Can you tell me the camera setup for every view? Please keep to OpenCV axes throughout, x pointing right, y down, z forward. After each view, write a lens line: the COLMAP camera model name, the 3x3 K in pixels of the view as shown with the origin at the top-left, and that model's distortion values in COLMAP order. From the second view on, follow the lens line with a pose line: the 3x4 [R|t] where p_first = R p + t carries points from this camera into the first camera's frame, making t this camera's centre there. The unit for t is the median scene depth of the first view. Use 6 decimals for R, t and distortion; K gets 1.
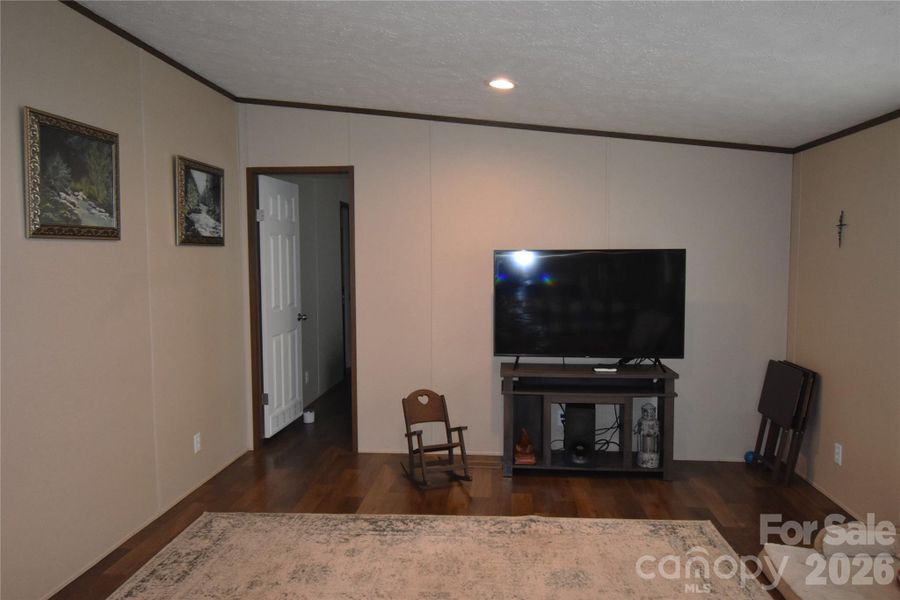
lens RADIAL K [[638.1, 0, 450.0], [0, 638.1, 300.0], [0, 0, 1]] dist [0.009343, -0.023798]
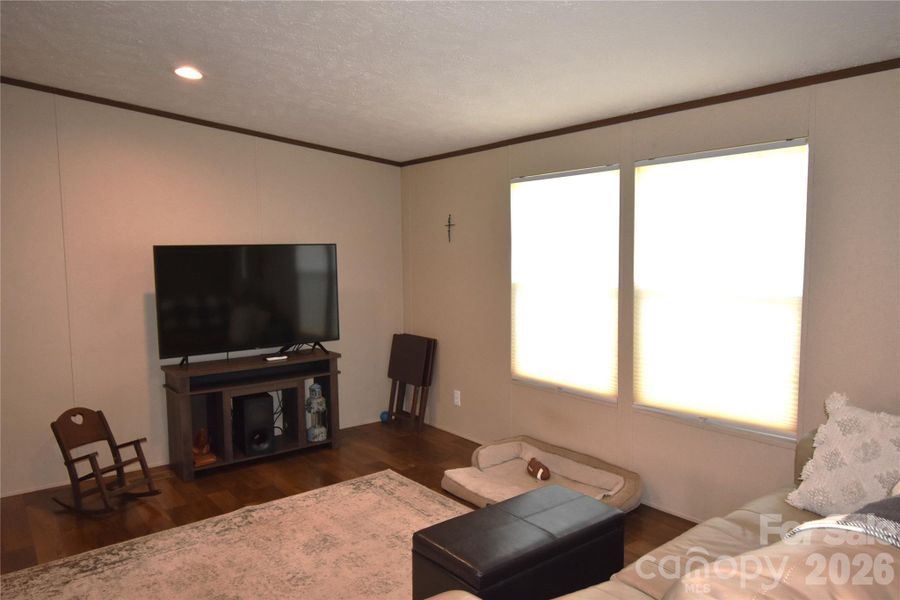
lens RADIAL K [[638.1, 0, 450.0], [0, 638.1, 300.0], [0, 0, 1]] dist [0.009343, -0.023798]
pose [[0.742000, -0.063553, 0.667381, -0.248648], [0.058319, 0.997842, 0.030183, -0.002375], [-0.667859, 0.016525, 0.744104, 0.018082]]
